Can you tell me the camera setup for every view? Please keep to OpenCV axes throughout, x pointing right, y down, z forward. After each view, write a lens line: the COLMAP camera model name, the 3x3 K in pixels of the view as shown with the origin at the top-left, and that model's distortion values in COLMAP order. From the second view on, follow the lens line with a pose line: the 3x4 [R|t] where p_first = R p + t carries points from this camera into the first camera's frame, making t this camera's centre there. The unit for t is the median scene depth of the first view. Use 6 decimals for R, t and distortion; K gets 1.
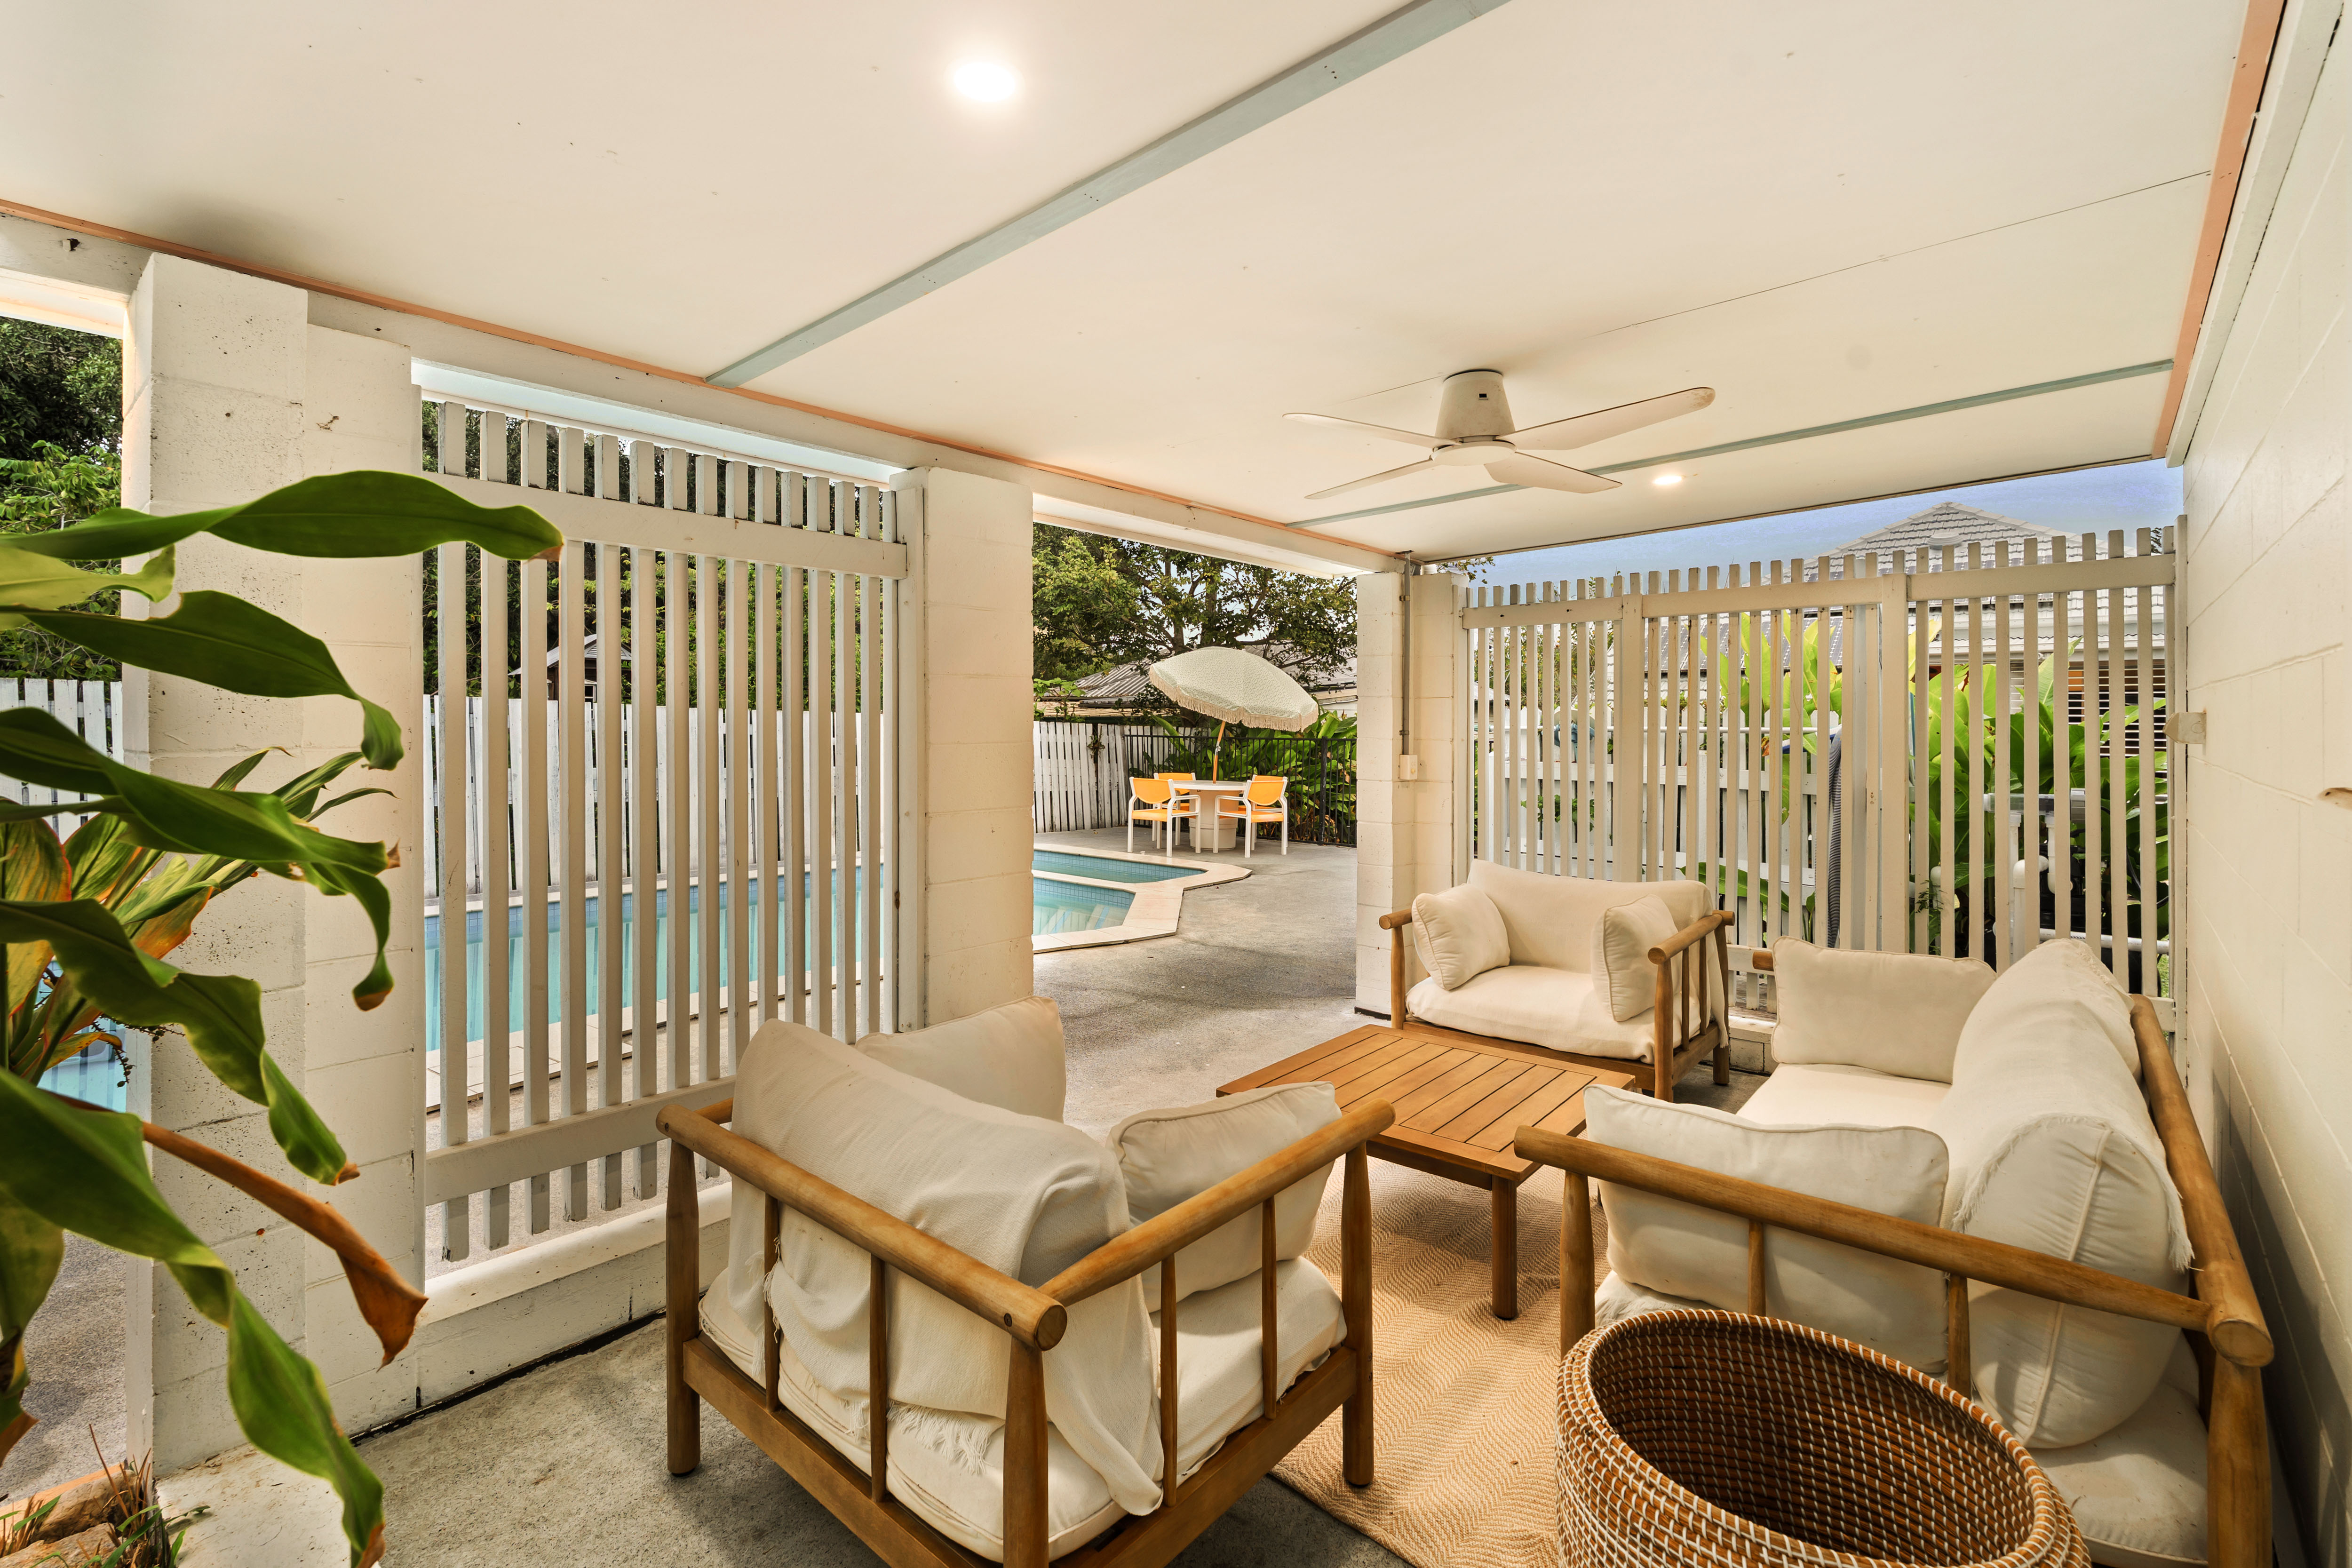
lens RADIAL K [[1030.4, 0, 1172.4], [0, 1030.4, 721.5], [0, 0, 1]] dist [-0.000993, 0.000176]
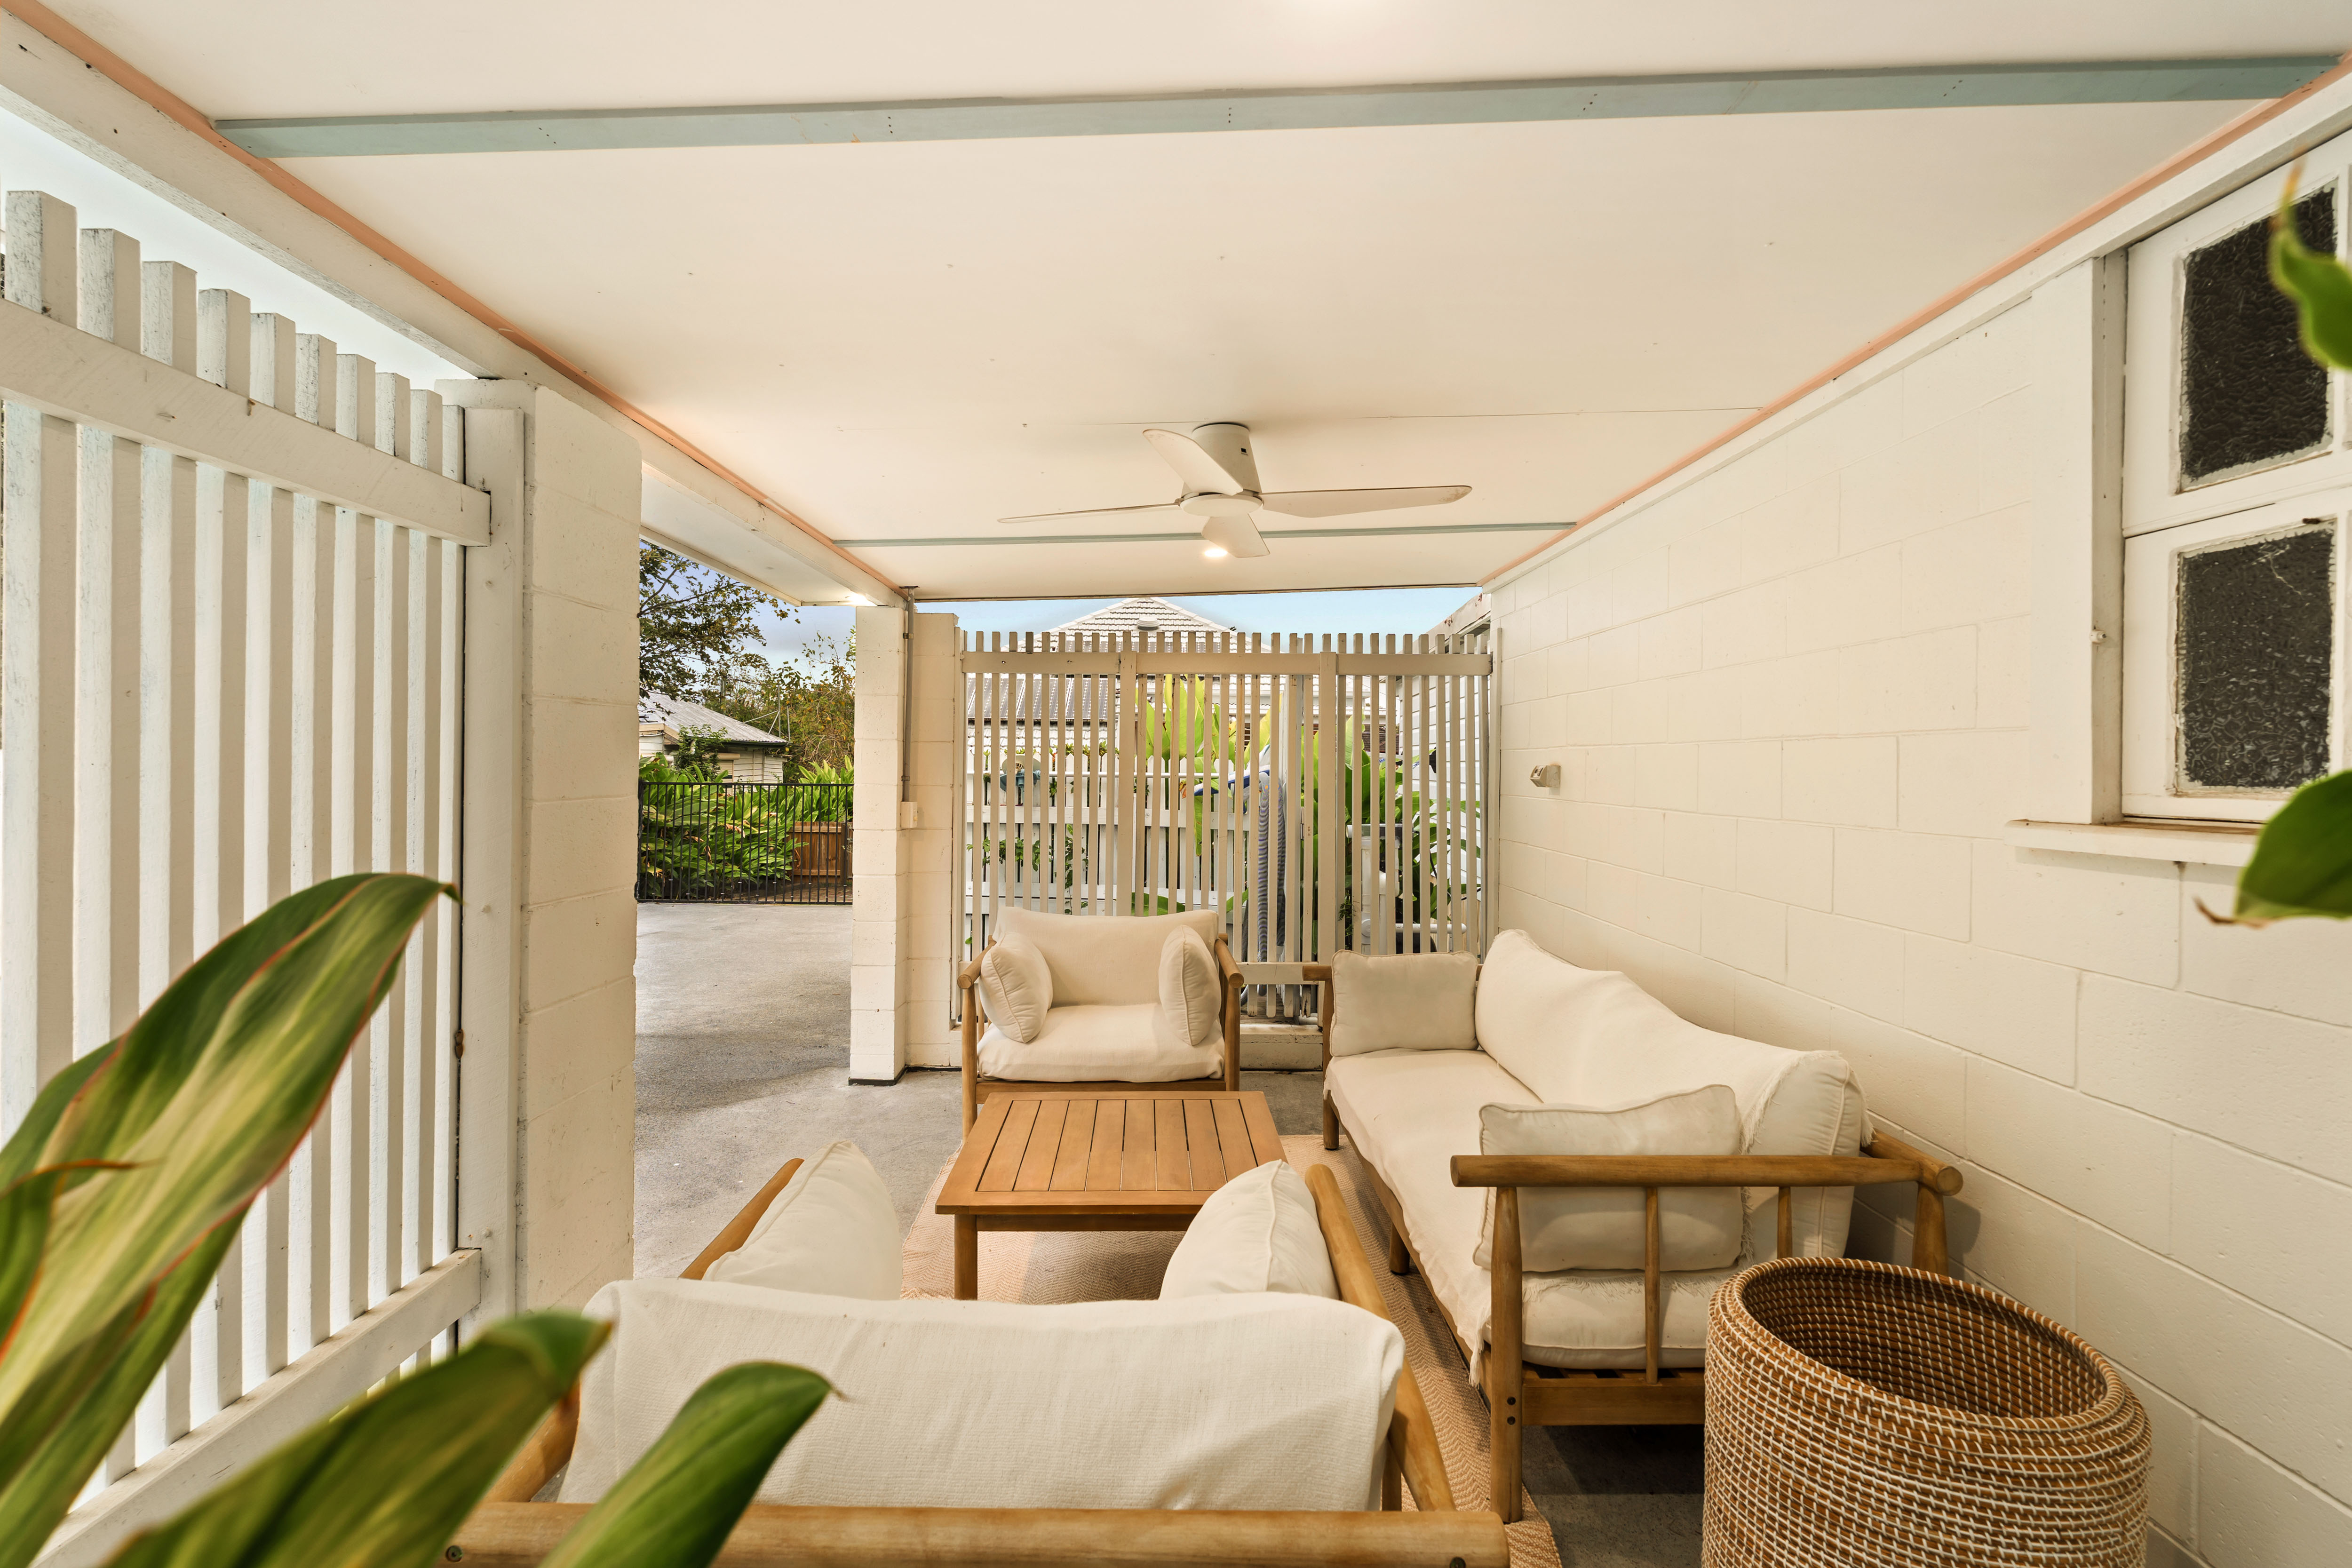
lens RADIAL K [[1020.4, 0, 1127.3], [0, 1020.4, 765.7], [0, 0, 1]] dist [-0.008480, 0.001026]
pose [[0.768211, 0.005810, 0.640170, -0.305810], [-0.007978, 0.999968, 0.000499, -0.003769], [-0.640147, -0.005491, 0.768233, 0.214502]]
